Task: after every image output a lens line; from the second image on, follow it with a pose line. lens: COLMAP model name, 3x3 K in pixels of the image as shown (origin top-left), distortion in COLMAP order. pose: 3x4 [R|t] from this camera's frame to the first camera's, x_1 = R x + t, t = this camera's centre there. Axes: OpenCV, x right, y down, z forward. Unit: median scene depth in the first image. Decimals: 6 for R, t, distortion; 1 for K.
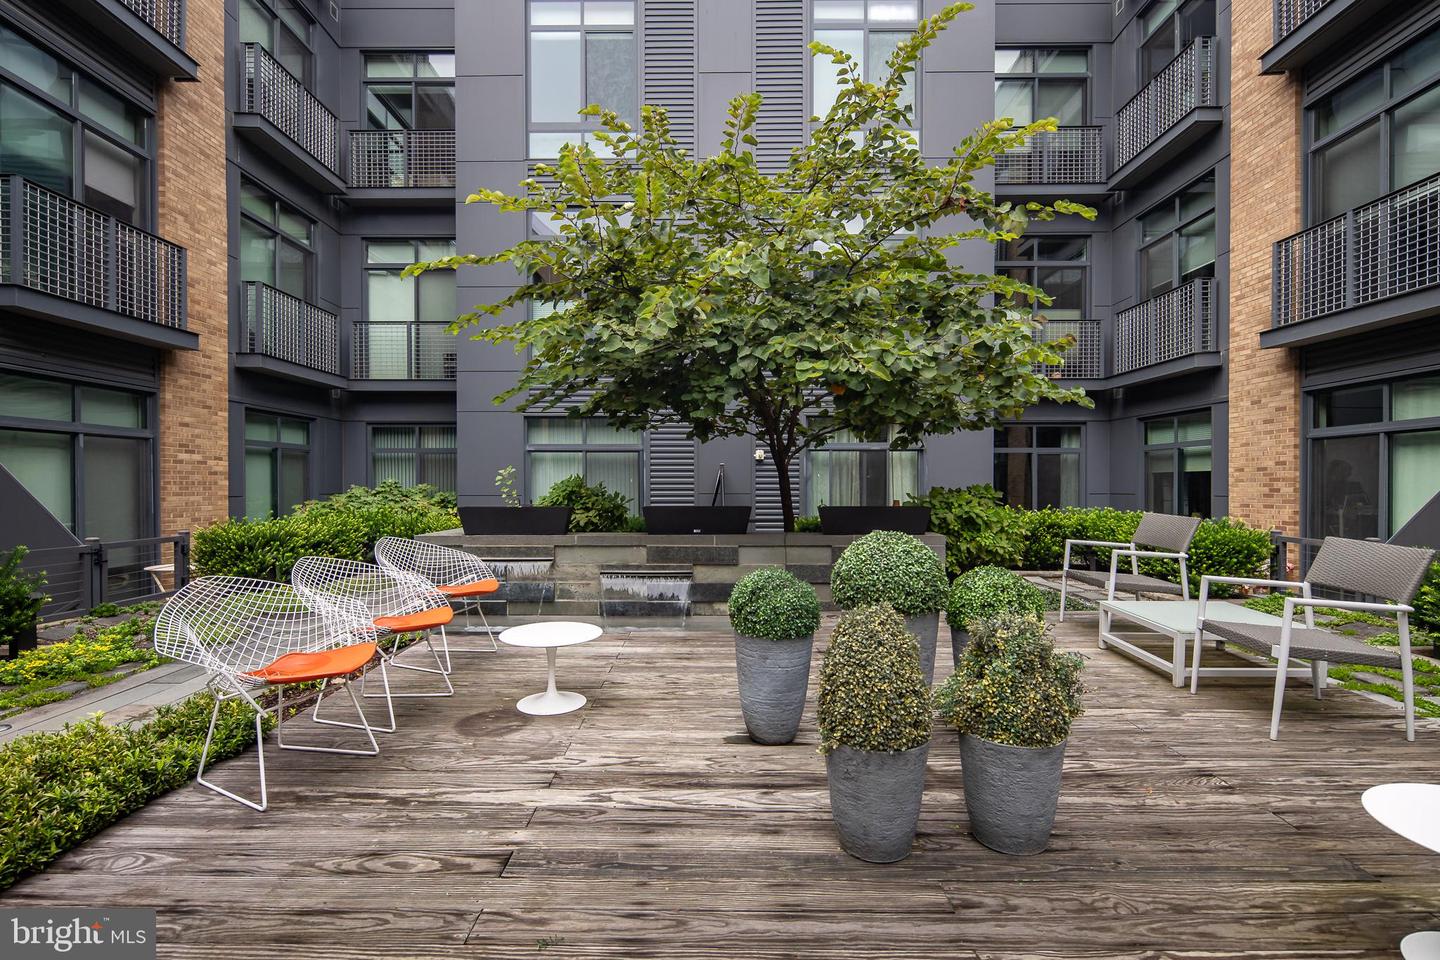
lens RADIAL K [[722.7, 0, 720.0], [0, 722.7, 480.0], [0, 0, 1]] dist [0.003128, 0.000362]
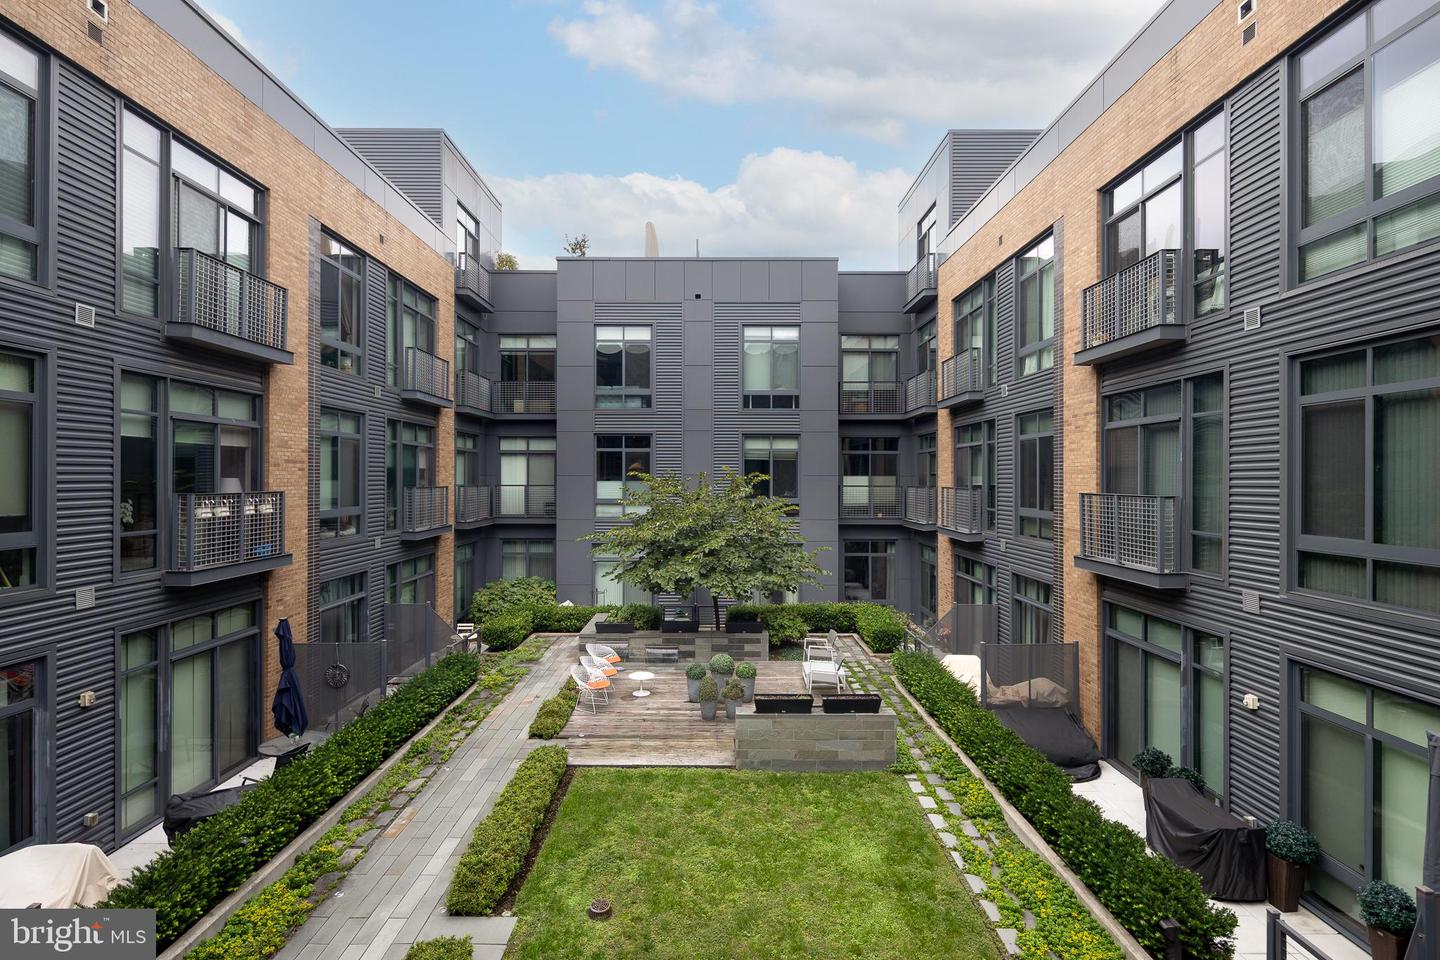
lens RADIAL K [[698.5, 0, 720.0], [0, 698.5, 480.0], [0, 0, 1]] dist [0.002435, 0.000096]
pose [[0.999942, 0.004761, 0.009707, 0.050513], [-0.004764, 0.999989, 0.000342, -0.283784], [-0.009705, -0.000388, 0.999953, -0.930772]]
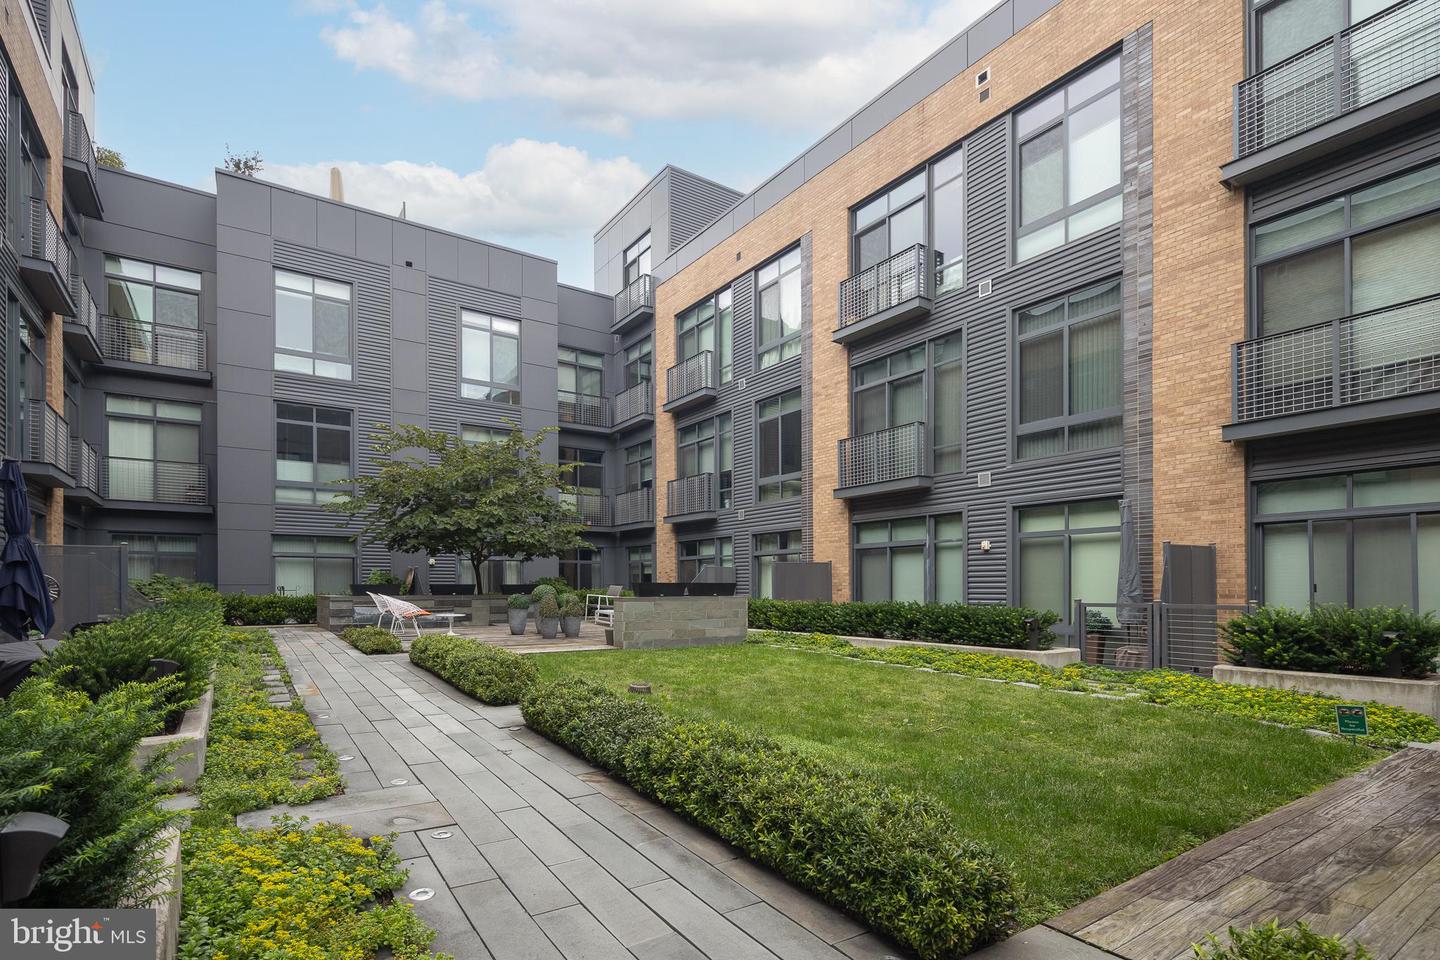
lens RADIAL K [[689.6, 0, 715.9], [0, 689.6, 587.1], [0, 0, 1]] dist [0.005690, 0.000240]
pose [[0.822371, -0.001992, 0.568948, -0.364944], [-0.001017, 0.999987, 0.004973, 0.019072], [-0.568951, -0.004668, 0.822358, -0.850102]]
